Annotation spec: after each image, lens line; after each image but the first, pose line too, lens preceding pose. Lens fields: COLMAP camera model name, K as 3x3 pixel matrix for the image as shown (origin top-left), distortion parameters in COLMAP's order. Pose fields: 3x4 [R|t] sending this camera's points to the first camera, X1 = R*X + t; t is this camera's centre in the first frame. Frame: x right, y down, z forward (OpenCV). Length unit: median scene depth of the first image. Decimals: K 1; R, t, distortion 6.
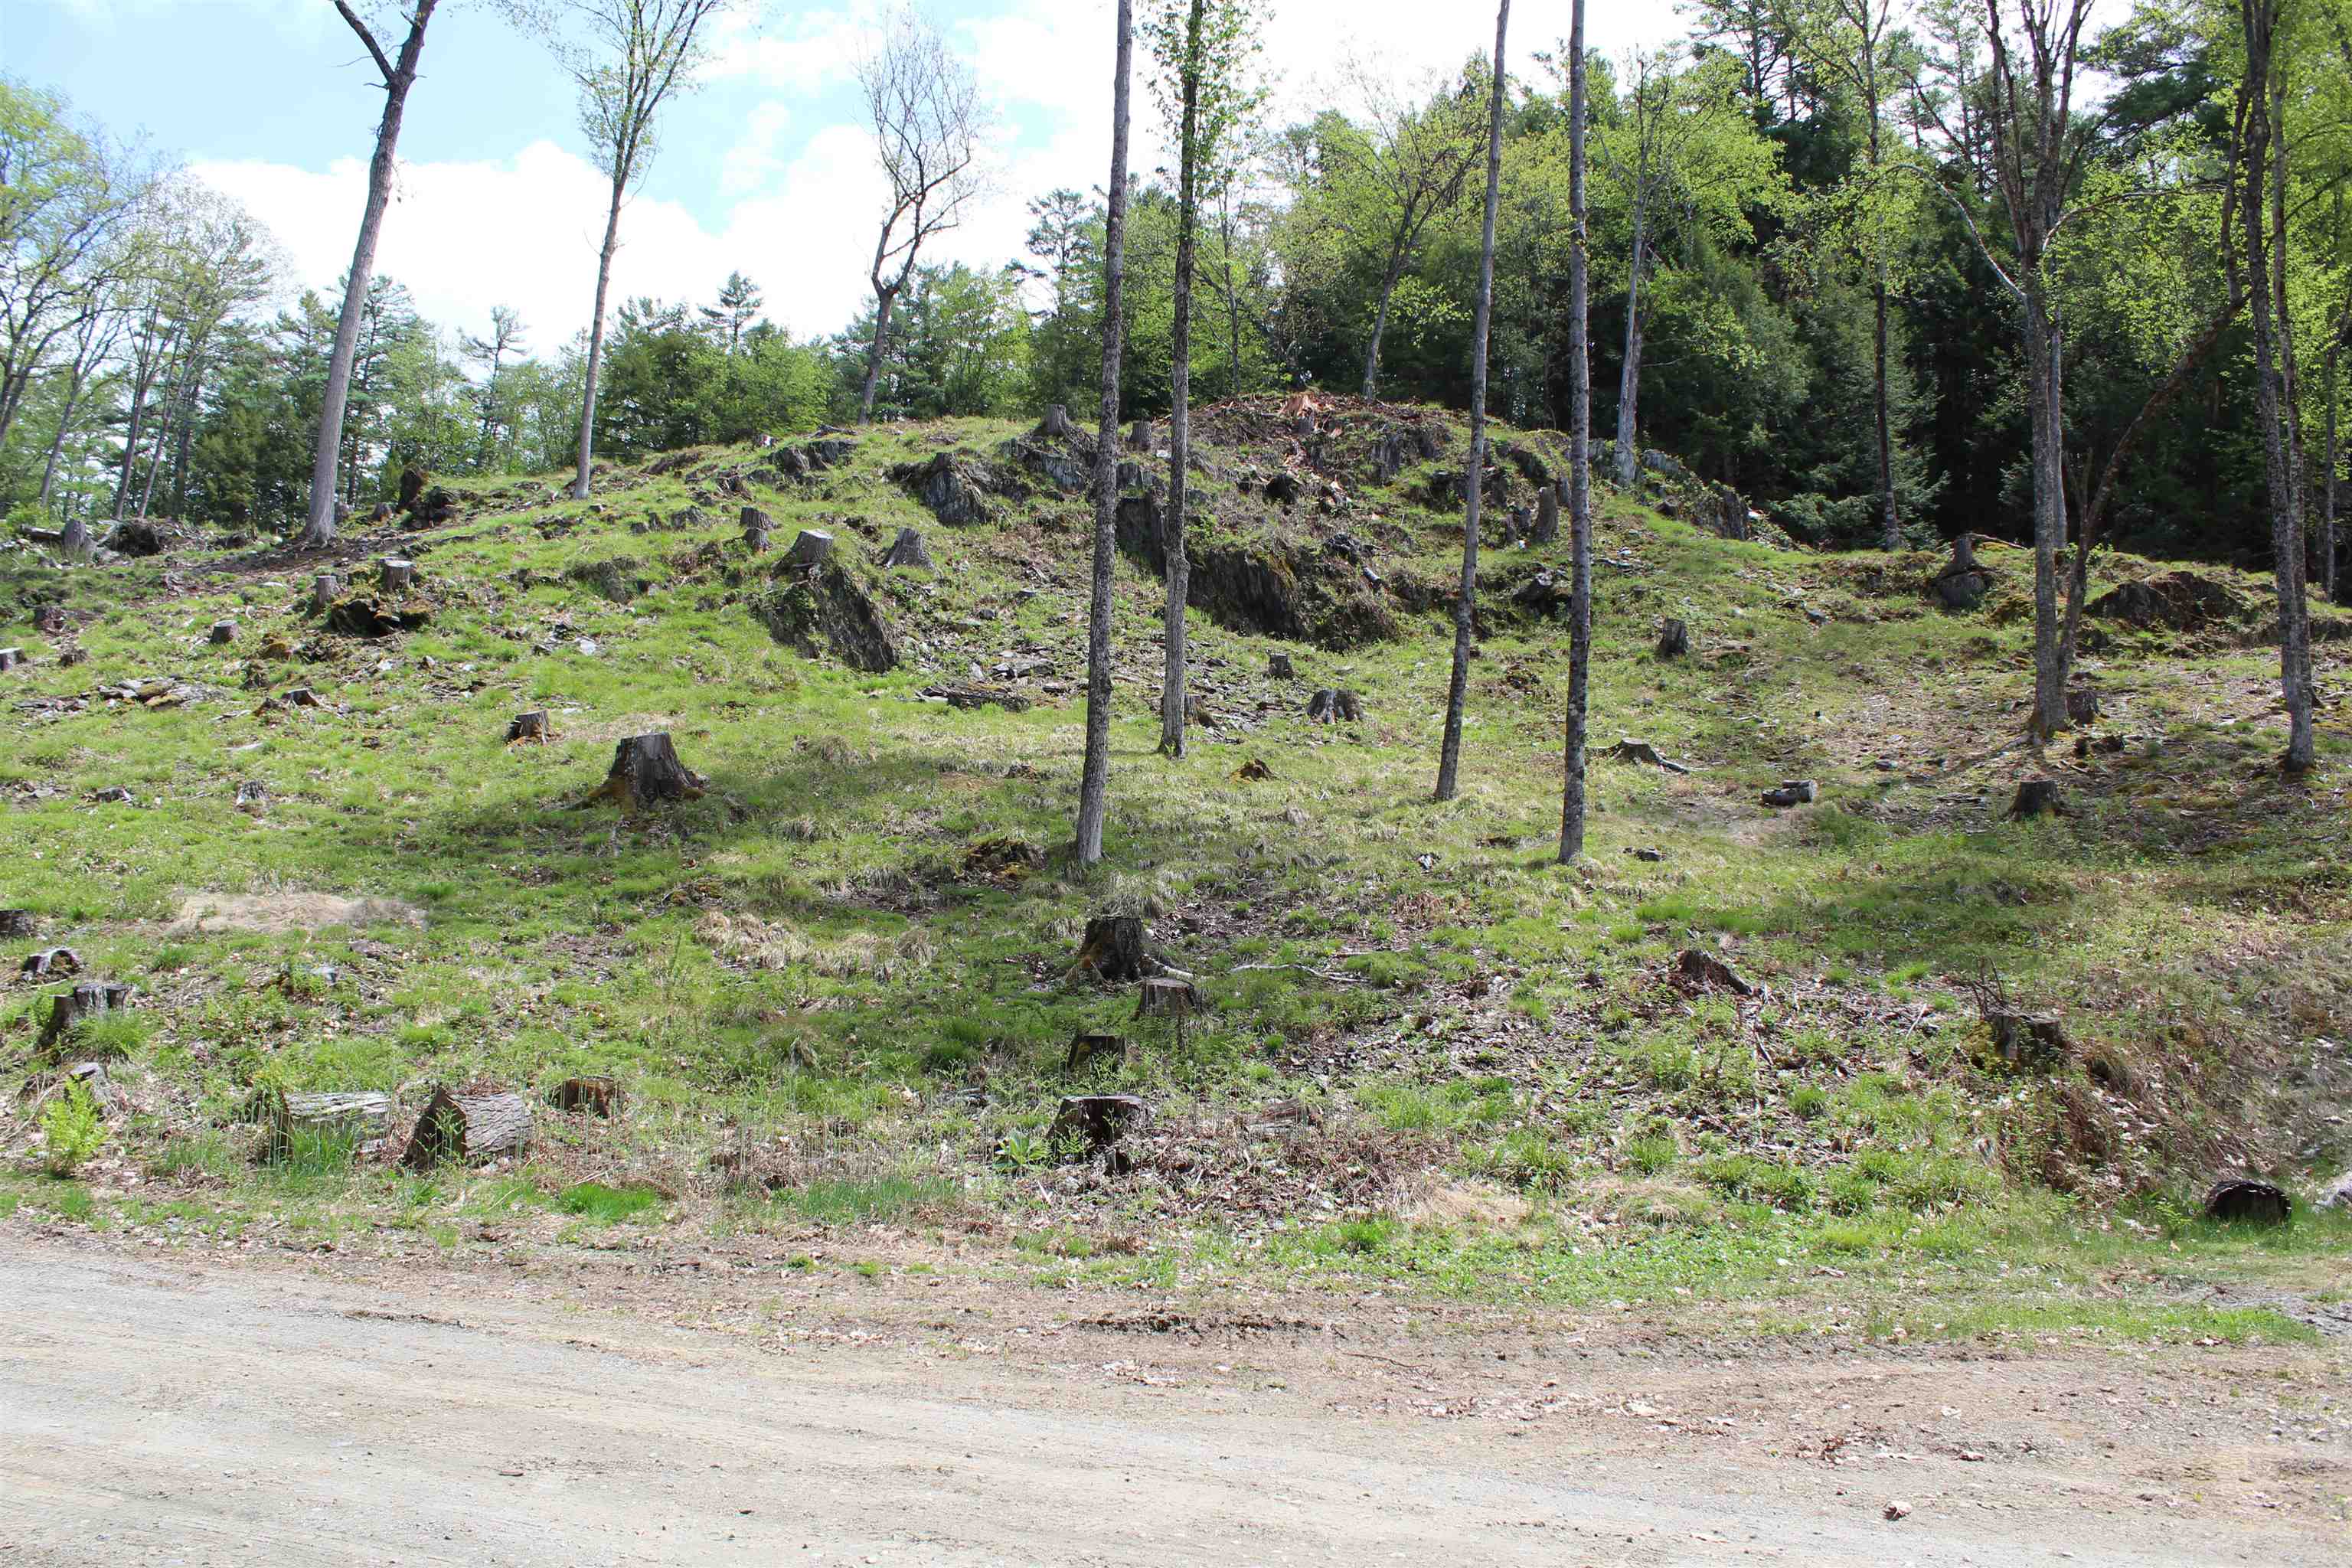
lens RADIAL K [[1956.0, 0, 1163.6], [0, 1956.0, 801.5], [0, 0, 1]] dist [-0.161399, 0.143895]
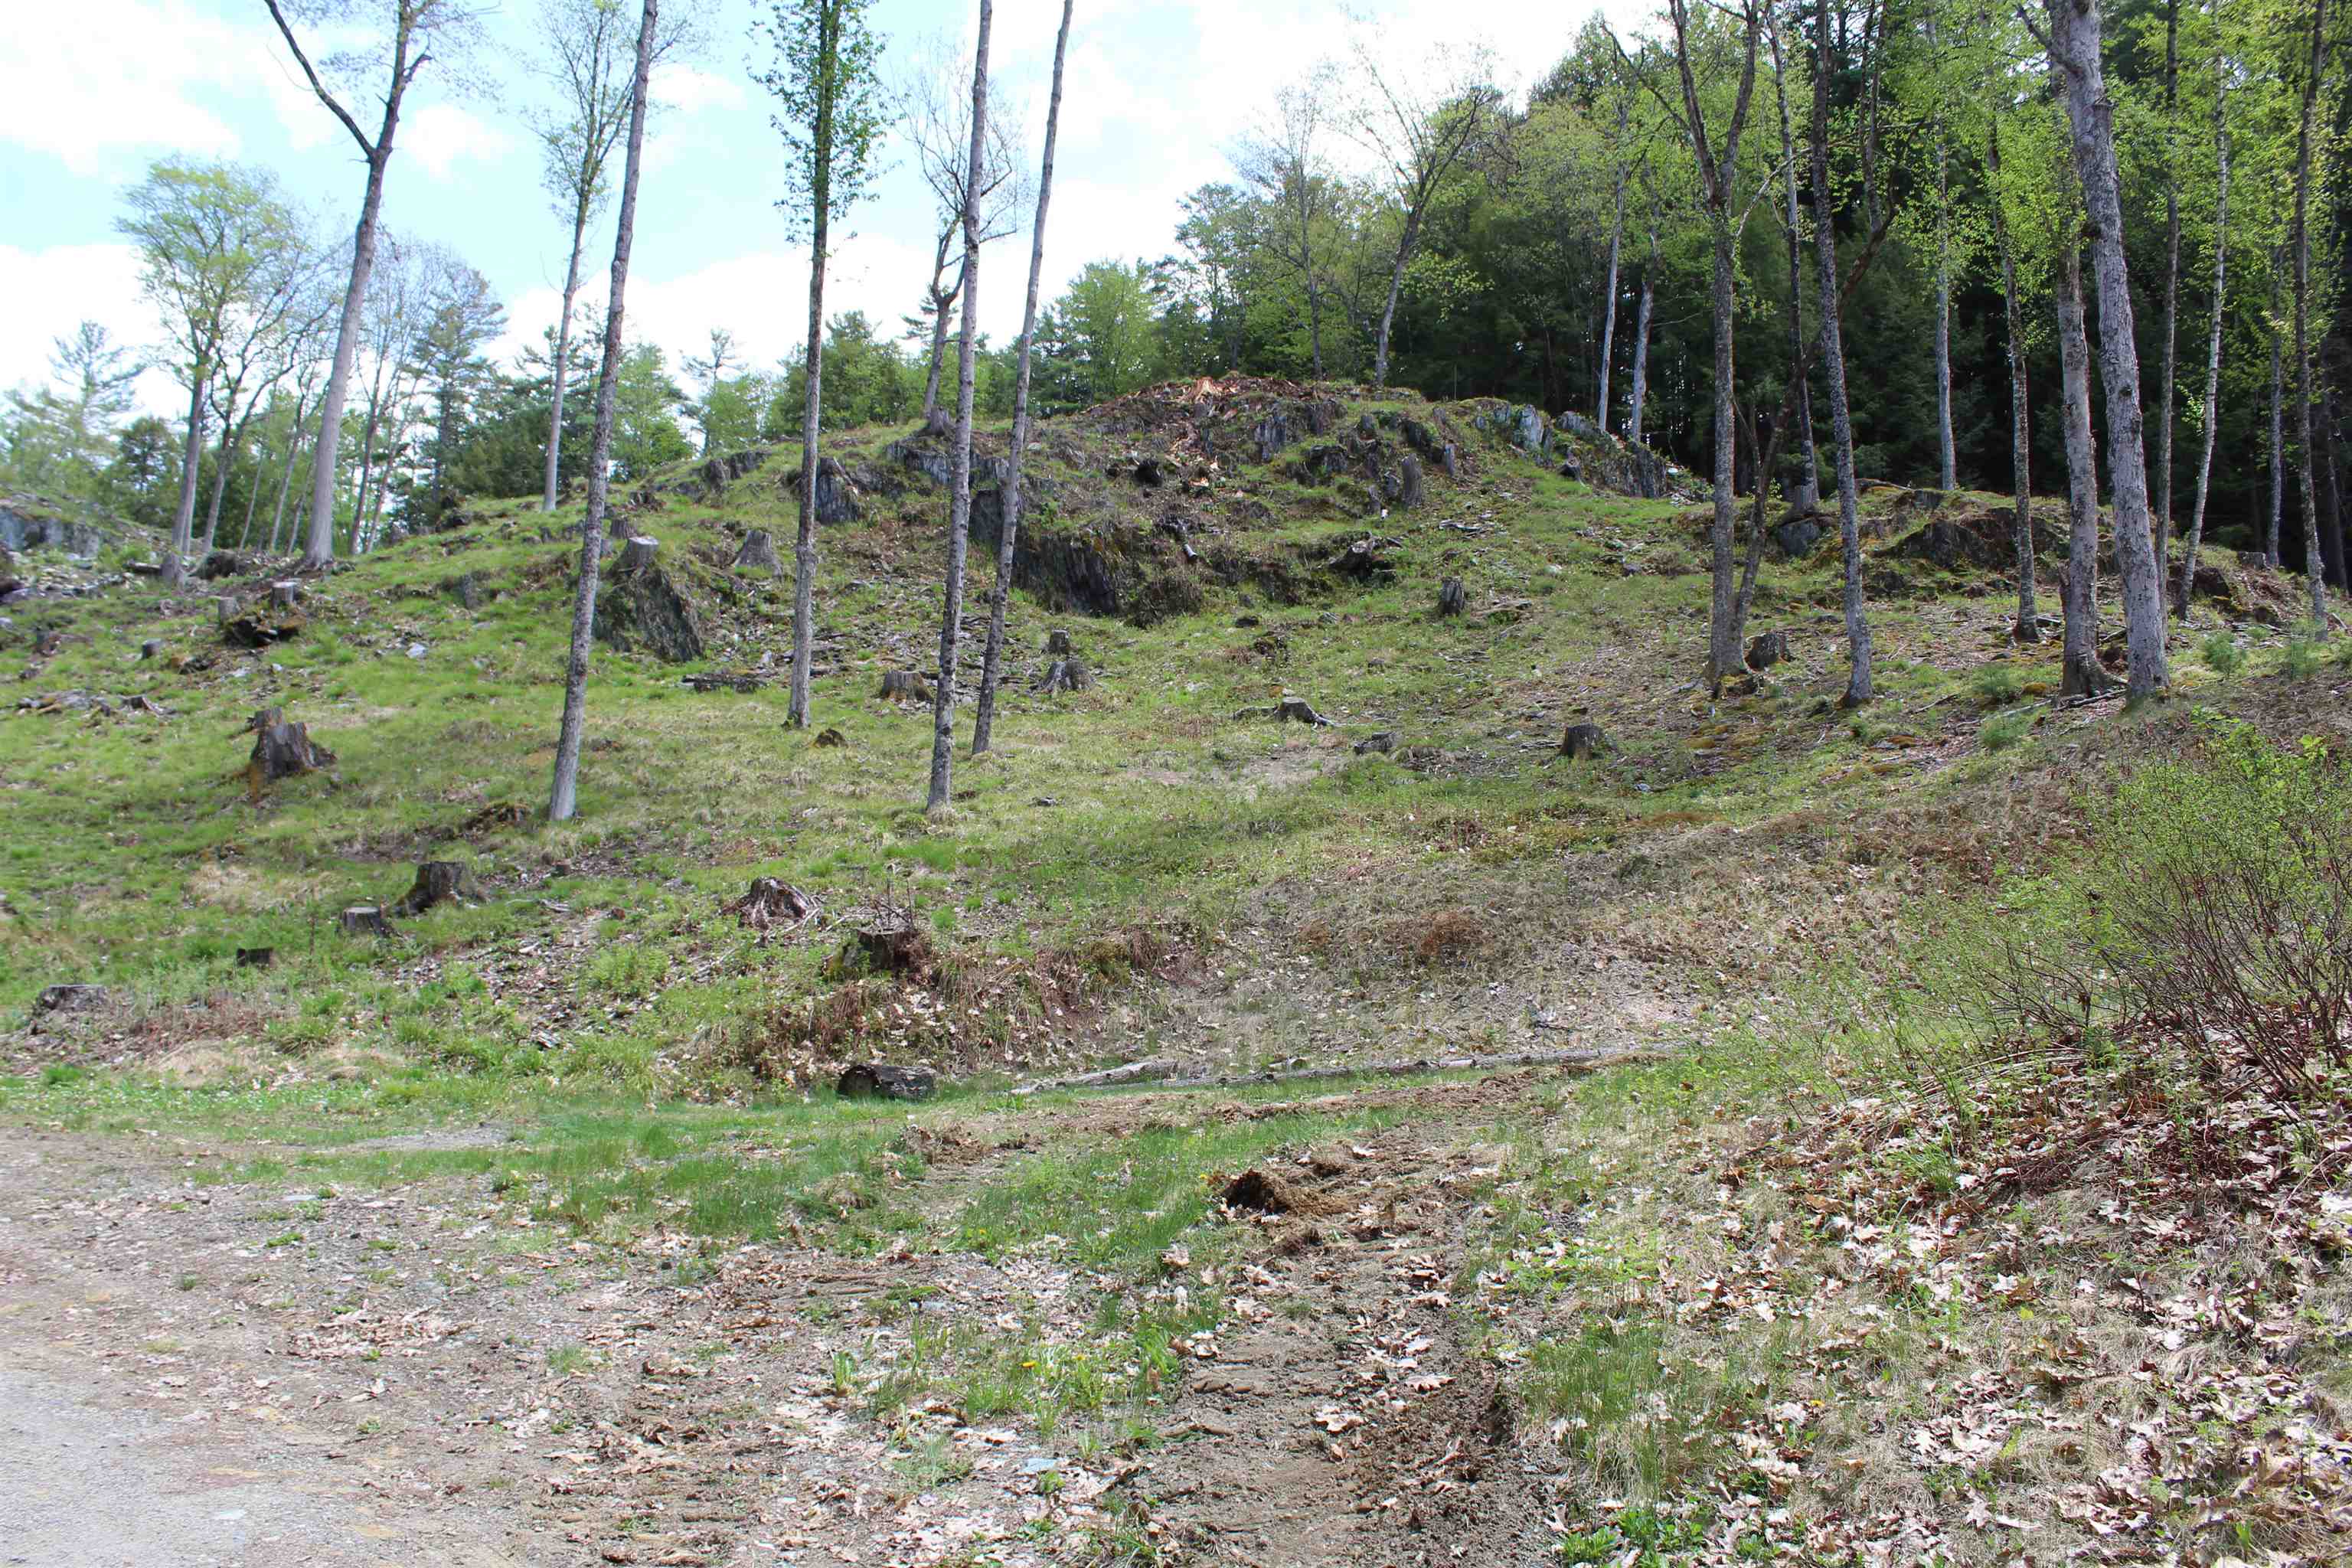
lens RADIAL K [[1956.0, 0, 1171.6], [0, 1956.0, 794.2], [0, 0, 1]] dist [-0.161399, 0.143895]
pose [[0.984080, -0.024356, -0.176047, 0.284868], [0.025228, 0.999678, 0.002717, 0.011847], [0.175924, -0.007115, 0.984378, -0.039432]]
